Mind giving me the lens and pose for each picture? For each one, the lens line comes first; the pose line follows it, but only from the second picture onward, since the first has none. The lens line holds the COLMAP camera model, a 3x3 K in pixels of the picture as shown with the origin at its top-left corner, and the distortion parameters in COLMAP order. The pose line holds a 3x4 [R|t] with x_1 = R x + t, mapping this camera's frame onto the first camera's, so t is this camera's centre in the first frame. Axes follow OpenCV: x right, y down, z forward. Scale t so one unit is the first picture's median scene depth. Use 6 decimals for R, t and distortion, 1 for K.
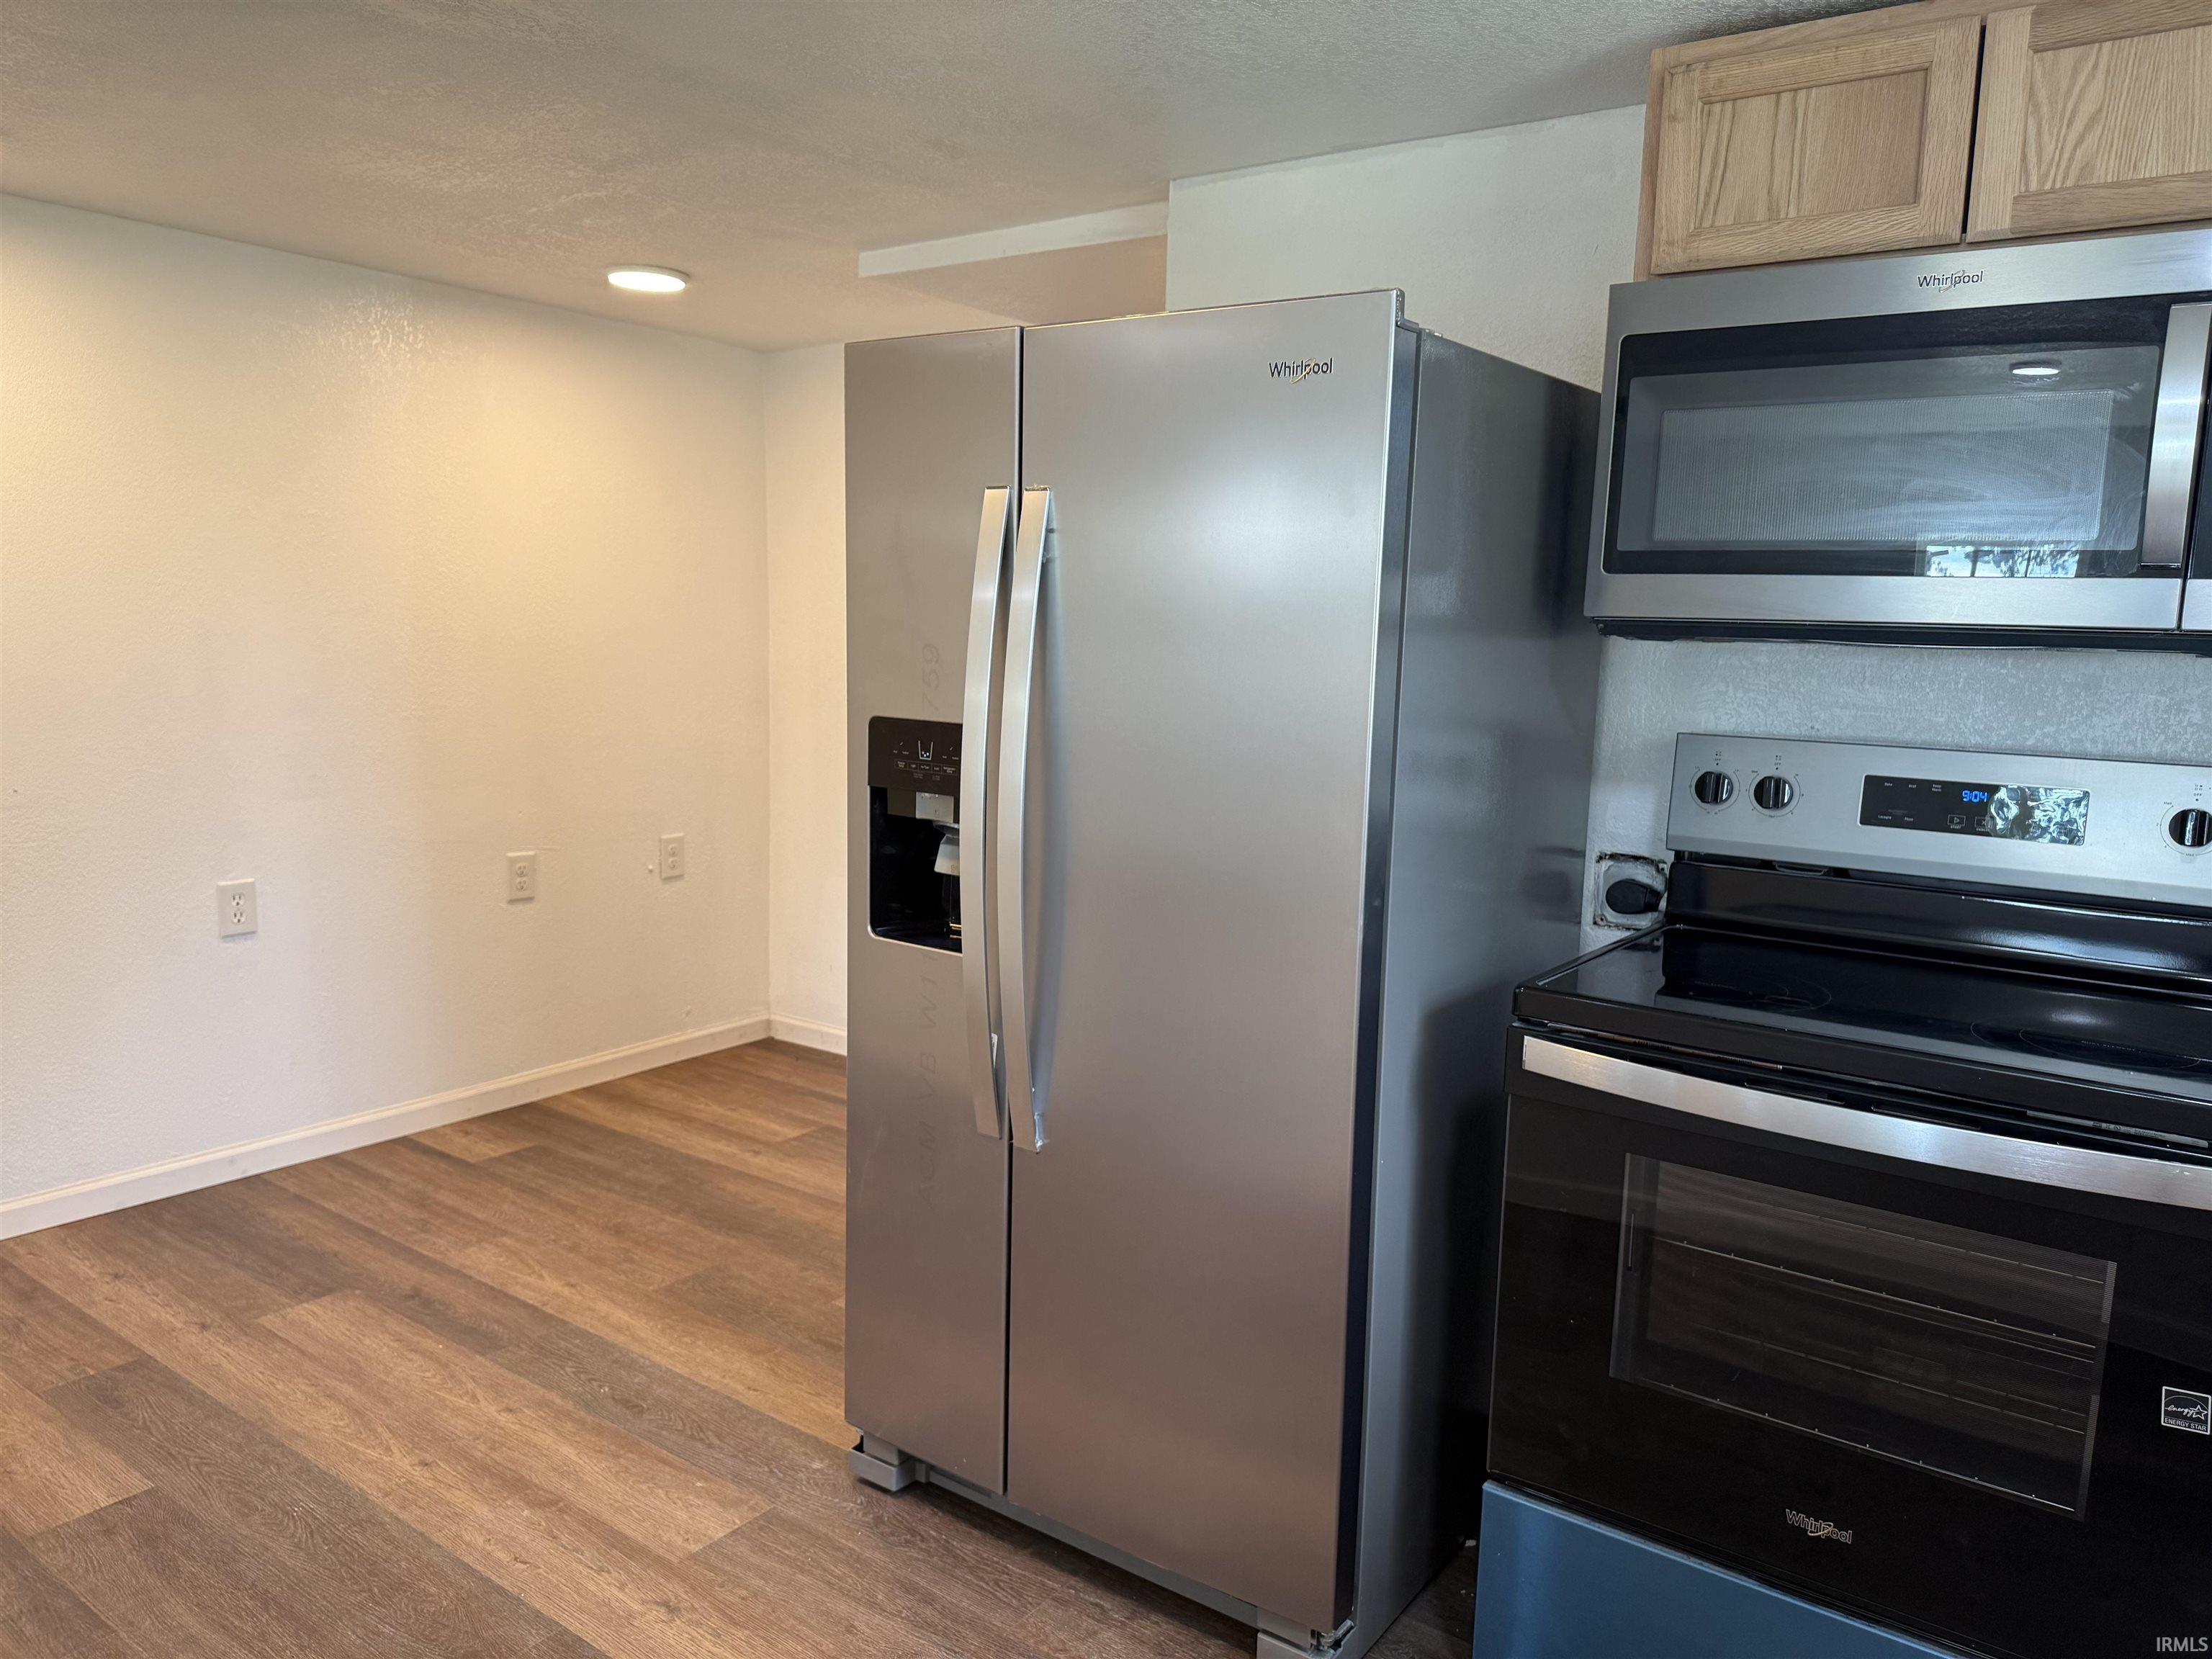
lens RADIAL K [[1586.7, 0, 1104.0], [0, 1586.7, 825.9], [0, 0, 1]] dist [0.060745, -0.066730]
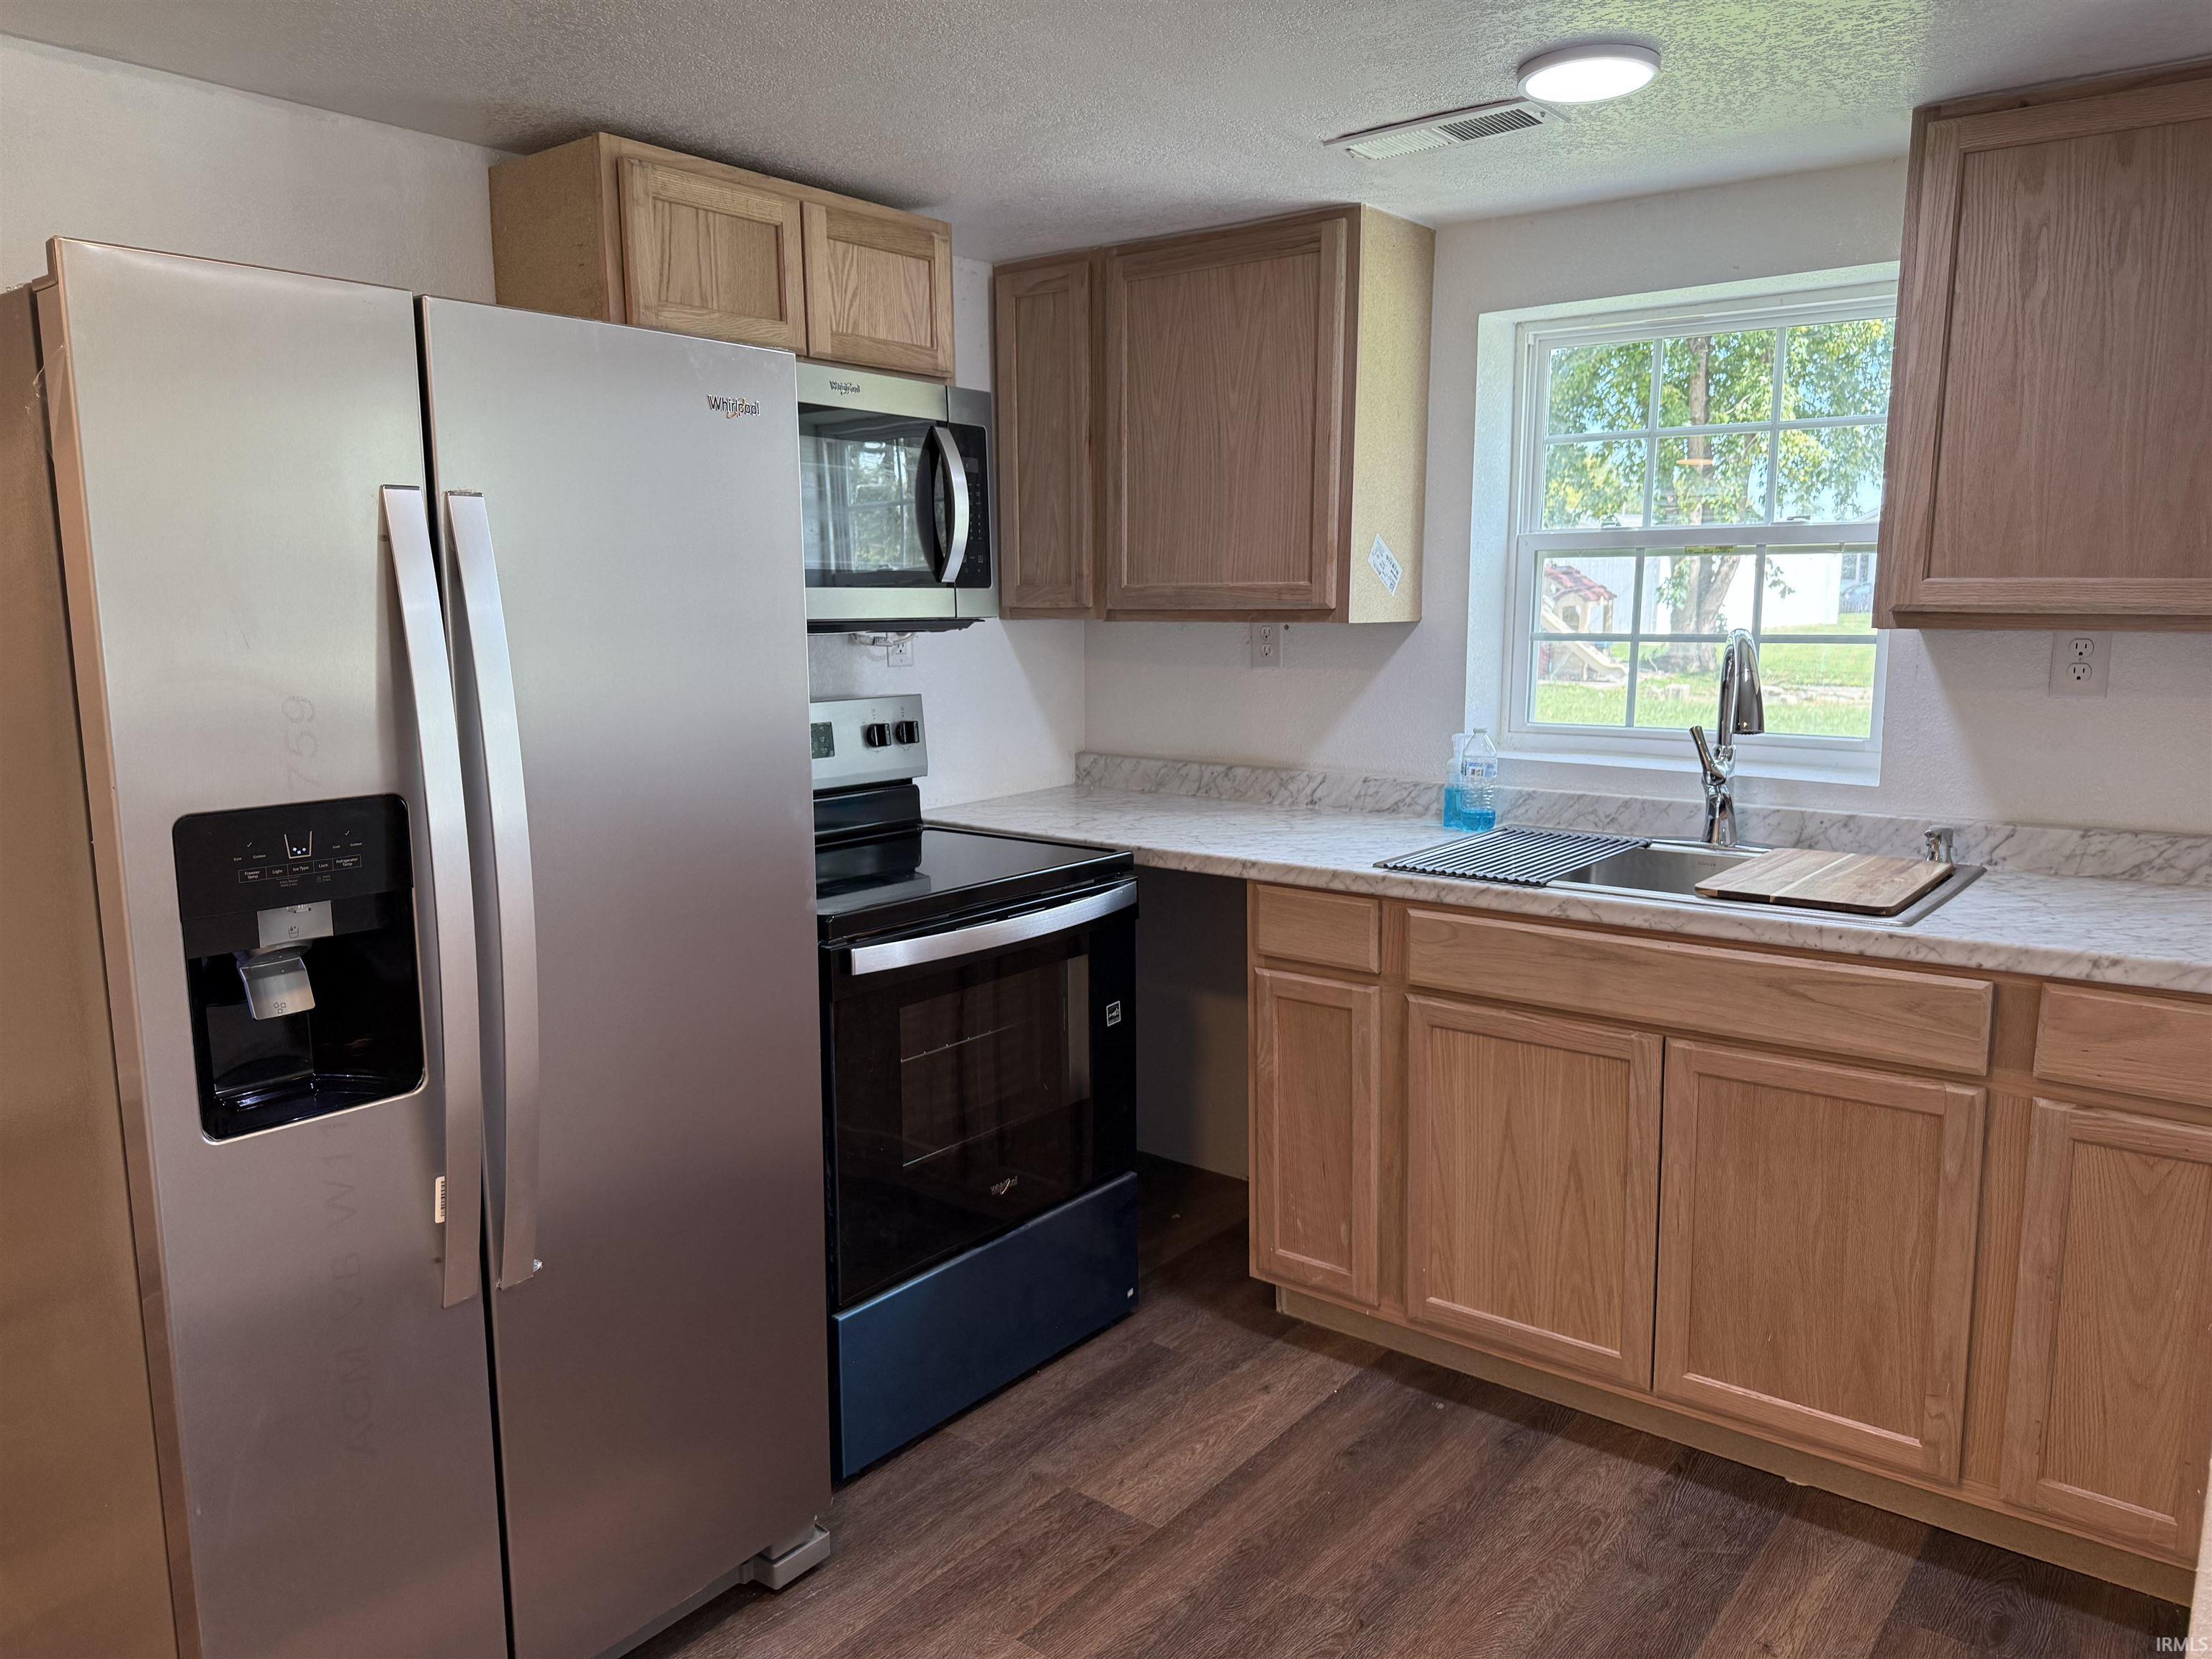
lens RADIAL K [[1586.7, 0, 1088.3], [0, 1586.7, 843.0], [0, 0, 1]] dist [0.060745, -0.066730]
pose [[0.040440, -0.181525, 0.982554, -0.881690], [0.144093, 0.974139, 0.174039, -0.134163], [-0.988737, 0.134541, 0.065551, 0.647914]]
